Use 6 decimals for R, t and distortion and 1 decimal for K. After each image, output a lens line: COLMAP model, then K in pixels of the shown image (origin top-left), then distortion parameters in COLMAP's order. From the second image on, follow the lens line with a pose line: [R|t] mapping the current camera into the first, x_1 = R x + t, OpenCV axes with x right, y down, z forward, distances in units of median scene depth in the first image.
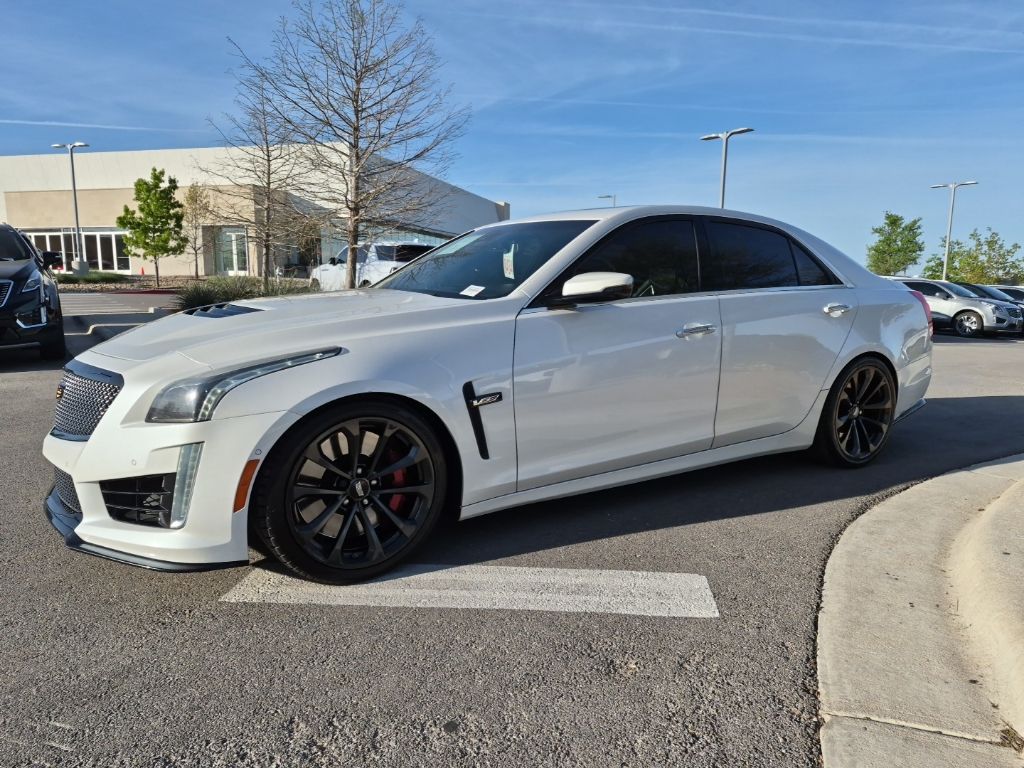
lens RADIAL K [[720.6, 0, 512.0], [0, 720.6, 384.0], [0, 0, 1]] dist [0.076689, -0.068131]
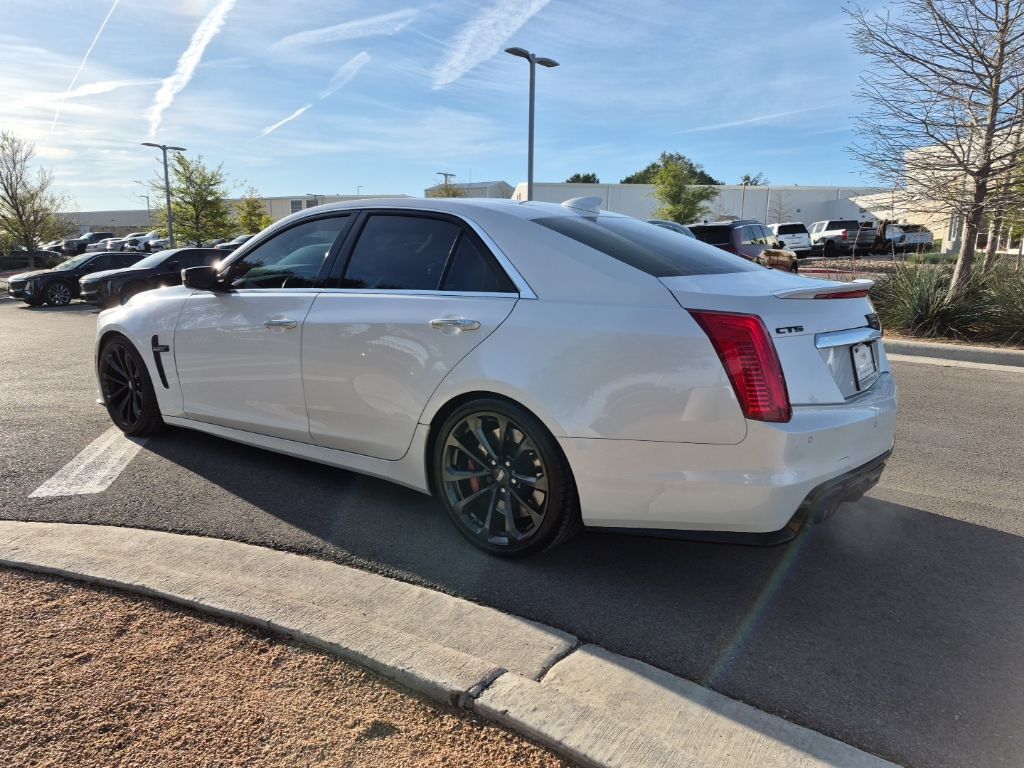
lens RADIAL K [[719.3, 0, 508.0], [0, 719.3, 378.7], [0, 0, 1]] dist [0.079998, -0.071496]
pose [[0.333073, 0.163156, -0.928678, 1.411917], [-0.141443, 0.982416, 0.121868, -0.177439], [0.932232, 0.090764, 0.350293, 0.977308]]
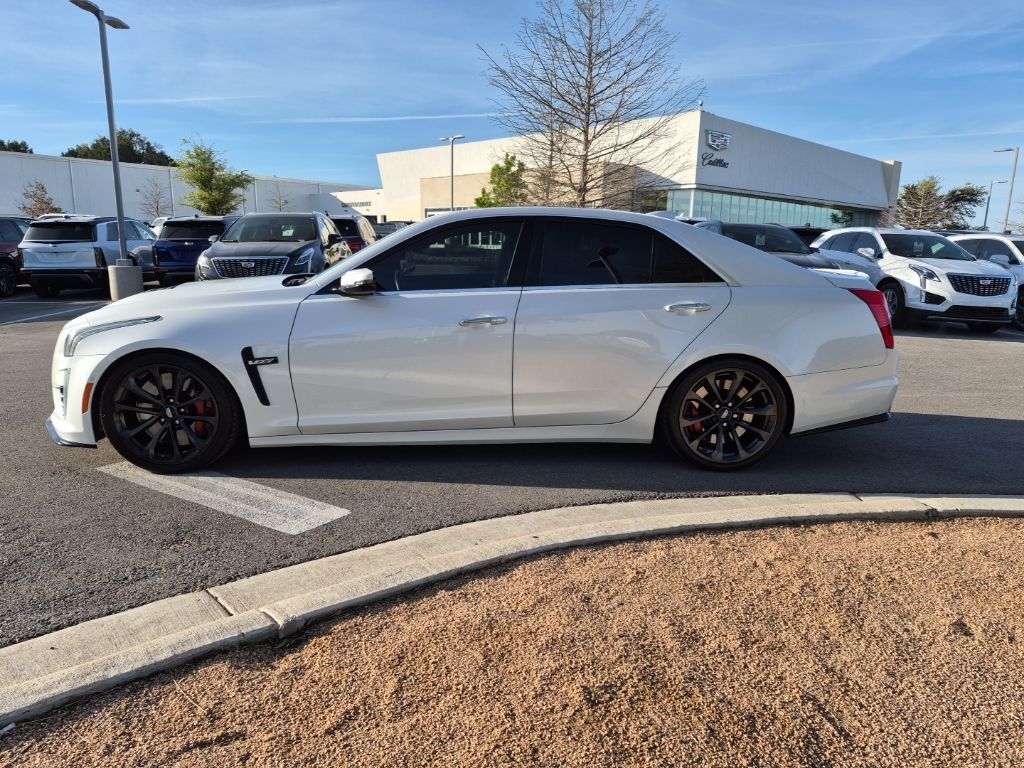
lens RADIAL K [[722.5, 0, 516.0], [0, 722.5, 386.6], [0, 0, 1]] dist [0.087174, -0.075045]
pose [[0.871961, 0.101692, -0.478897, 0.887993], [-0.081157, 0.994680, 0.063449, -0.048427], [0.482801, -0.016459, 0.875575, 0.022087]]
